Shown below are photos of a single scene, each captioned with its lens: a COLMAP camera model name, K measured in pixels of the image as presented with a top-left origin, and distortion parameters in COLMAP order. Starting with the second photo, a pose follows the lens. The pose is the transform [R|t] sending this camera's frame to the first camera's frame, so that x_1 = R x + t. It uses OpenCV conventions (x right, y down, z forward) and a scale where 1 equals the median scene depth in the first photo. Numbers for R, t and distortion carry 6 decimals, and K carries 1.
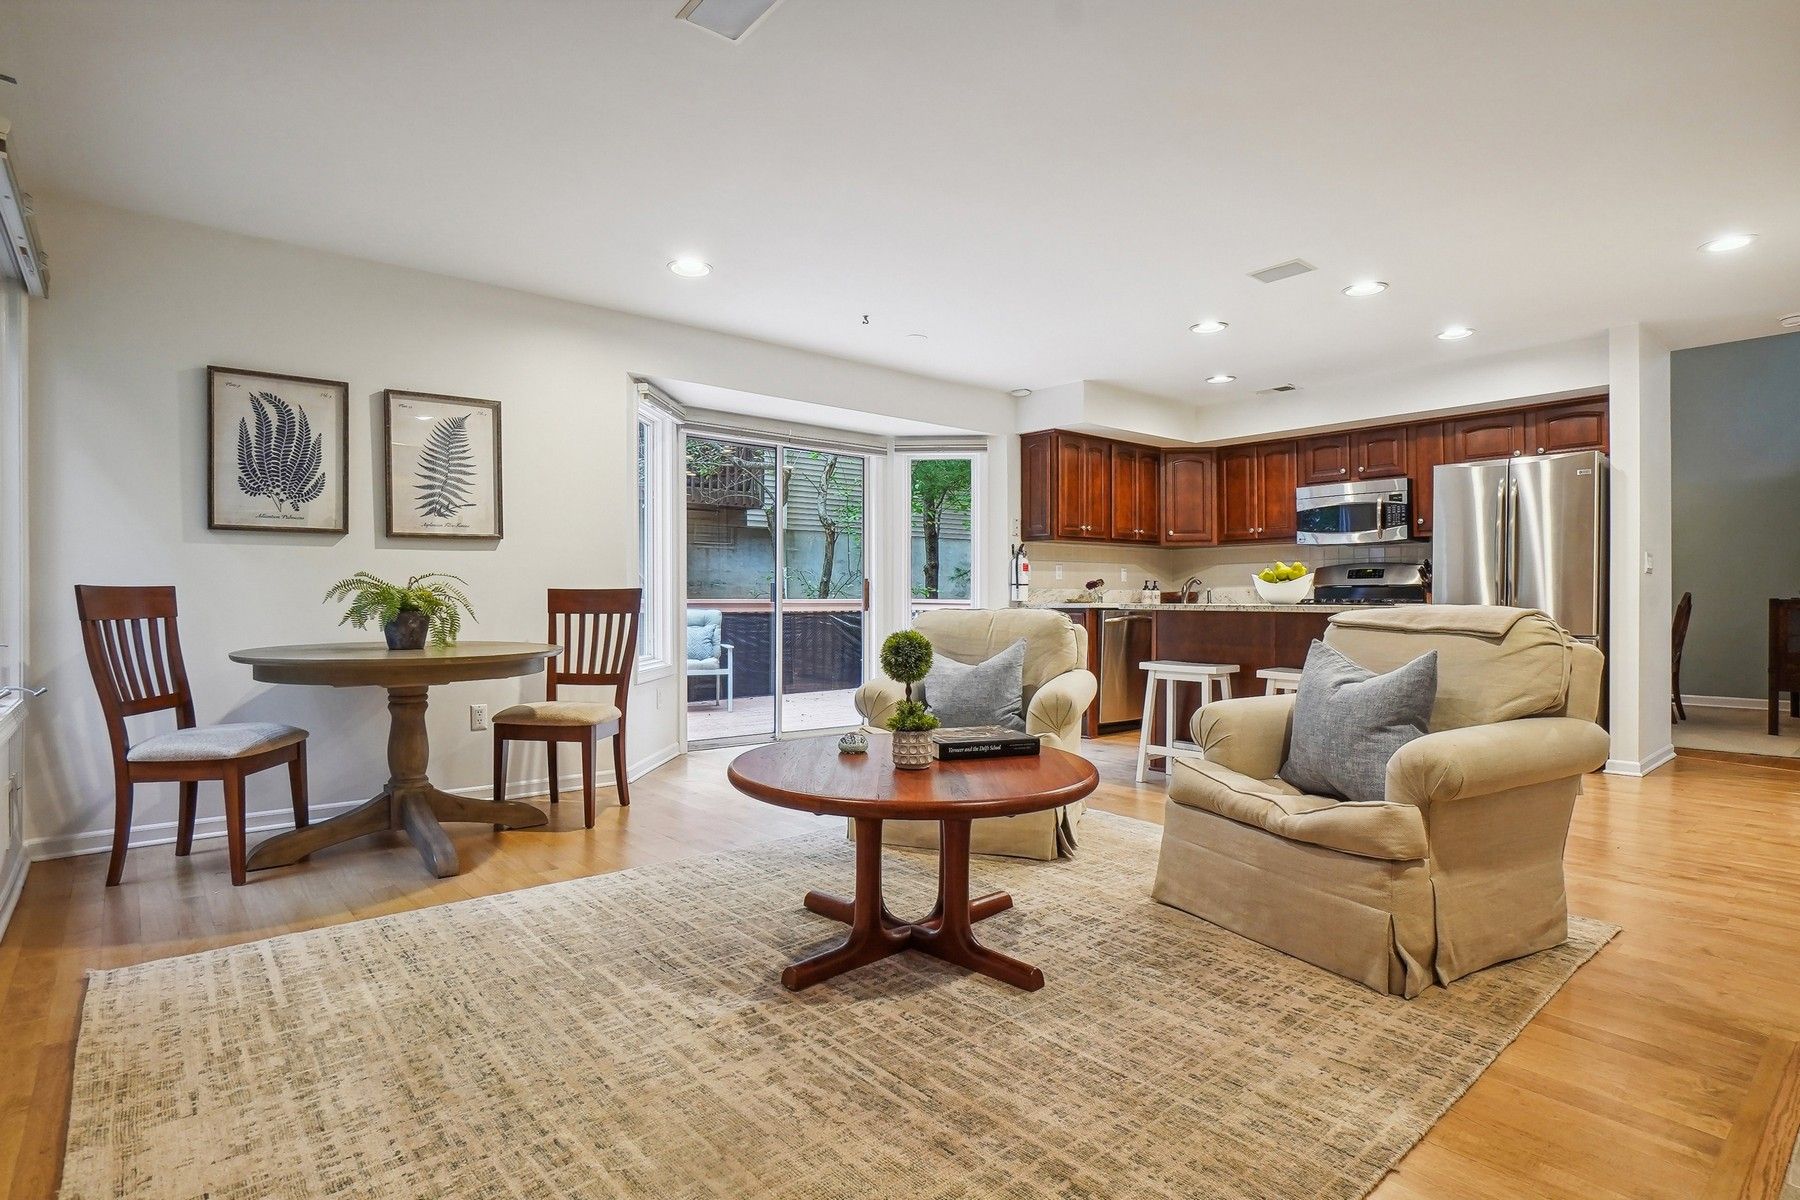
lens RADIAL K [[906.3, 0, 896.0], [0, 906.3, 604.1], [0, 0, 1]] dist [-0.034041, 0.011763]
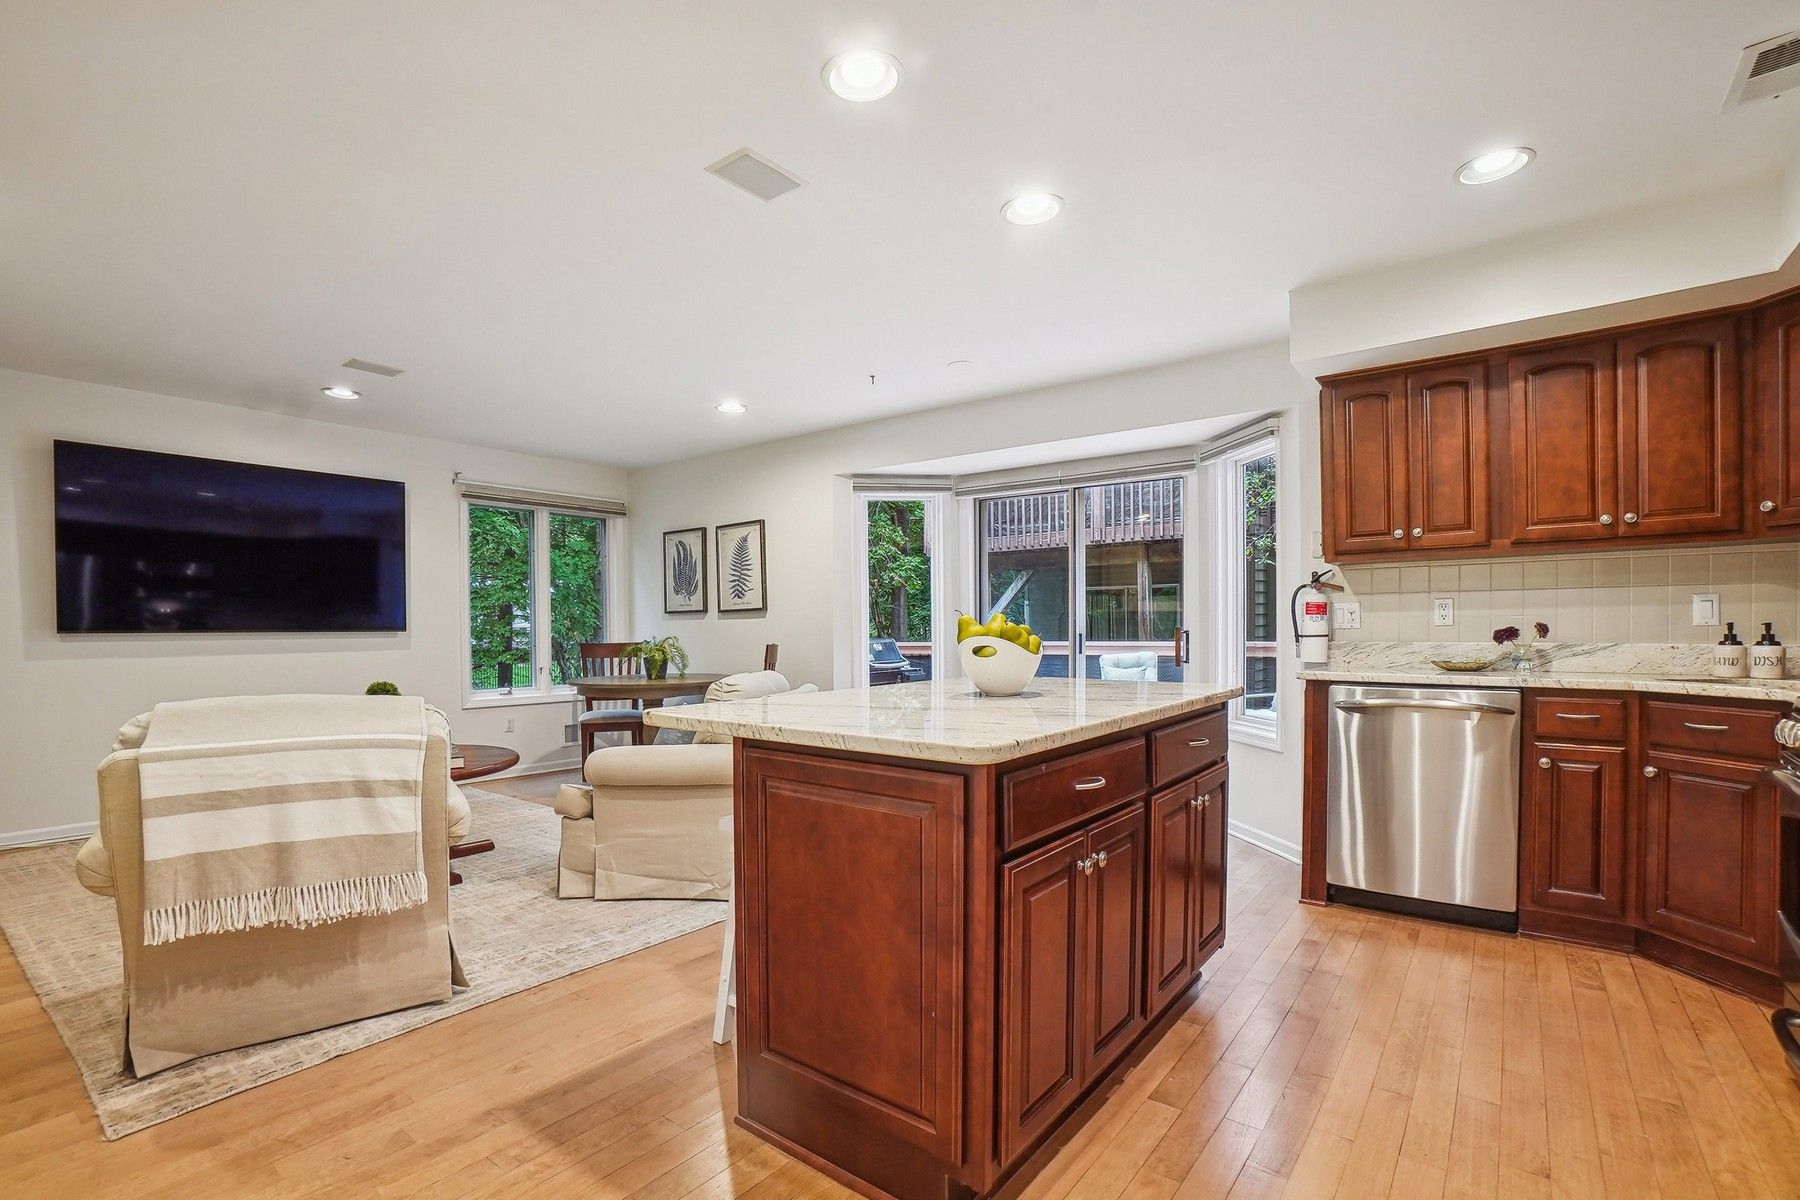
lens RADIAL K [[843.3, 0, 881.0], [0, 843.3, 629.7], [0, 0, 1]] dist [-0.038106, 0.006136]
pose [[0.203879, 0.000509, -0.978996, 0.707616], [0.000580, 1.000000, 0.000641, -0.029204], [0.978996, -0.000699, 0.203878, 0.651595]]
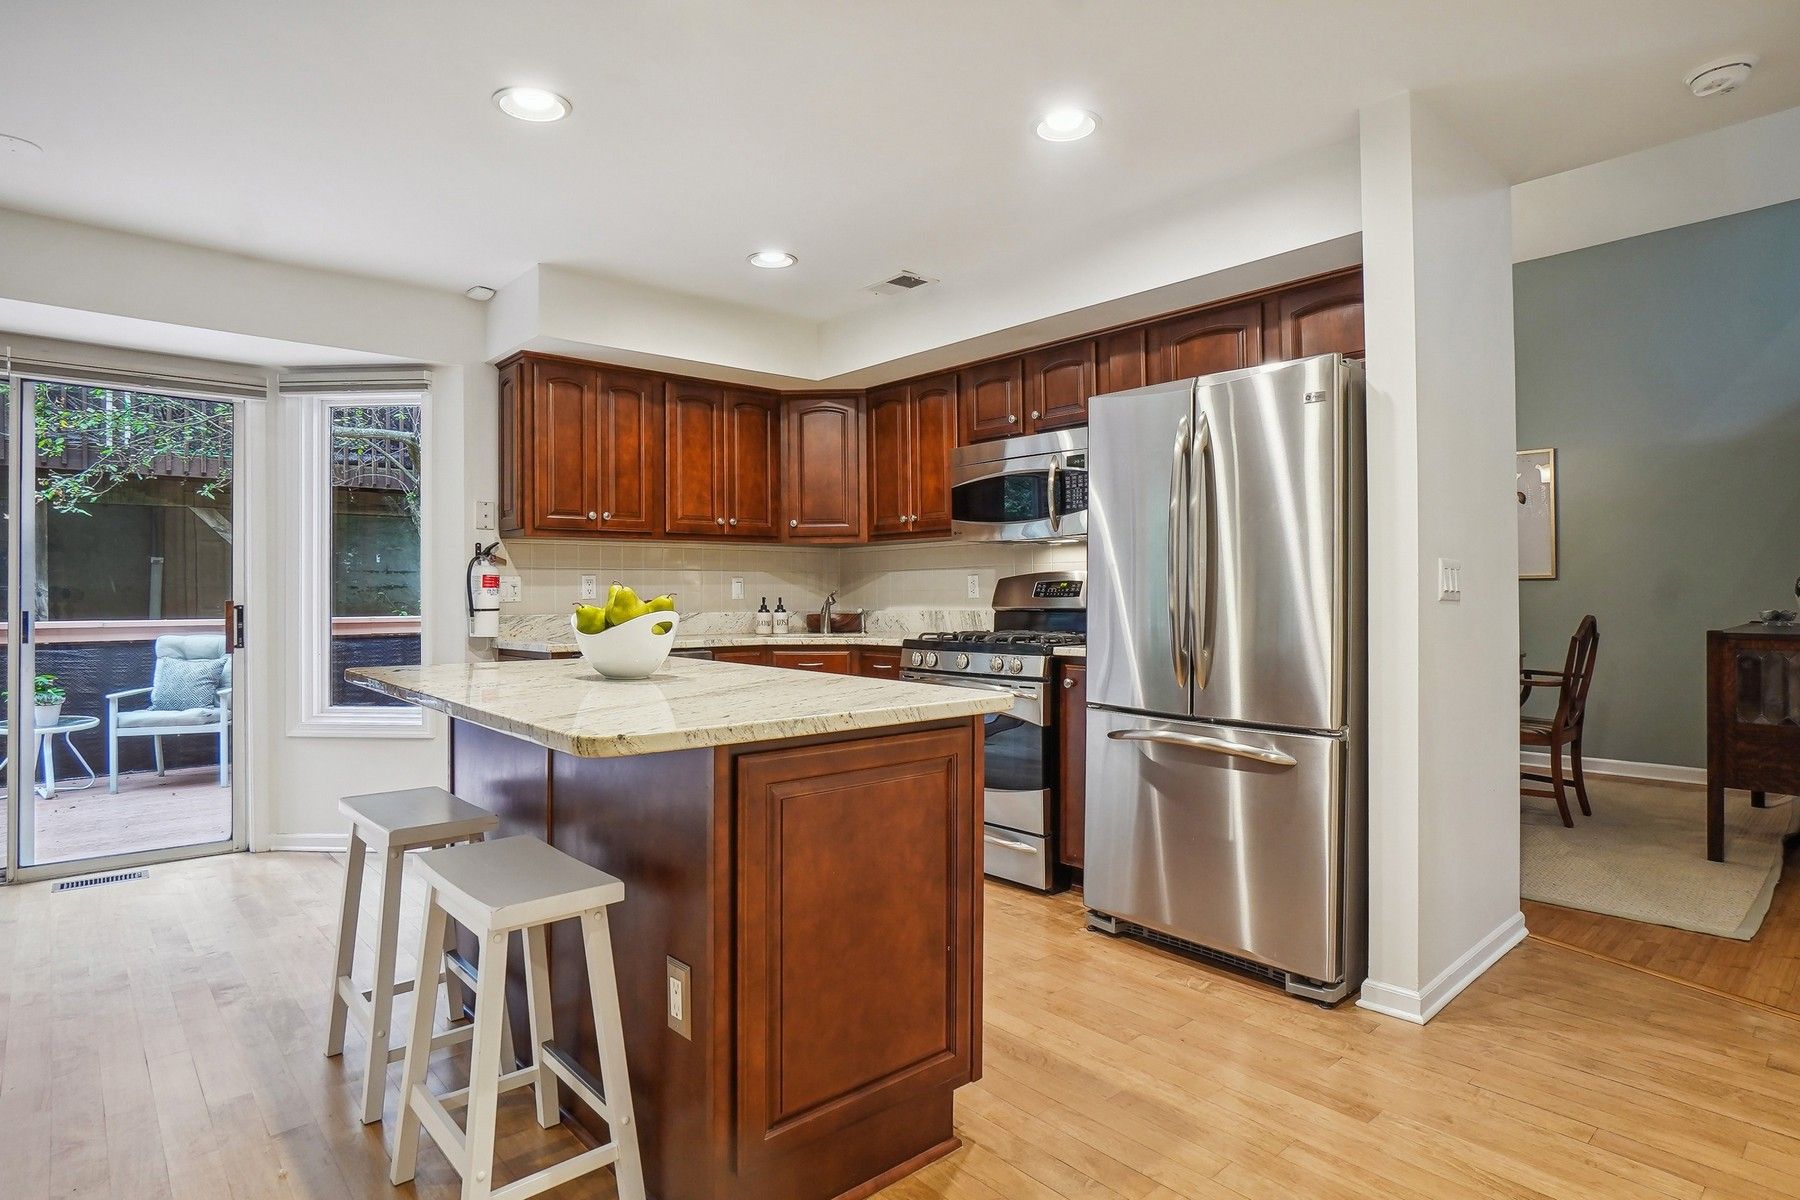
lens RADIAL K [[953.8, 0, 891.6], [0, 953.8, 591.5], [0, 0, 1]] dist [-0.031992, 0.002780]
pose [[0.999652, -0.002737, 0.026235, 0.432472], [0.003013, 0.999941, -0.010478, -0.028925], [-0.026204, 0.010553, 0.999601, 0.398402]]
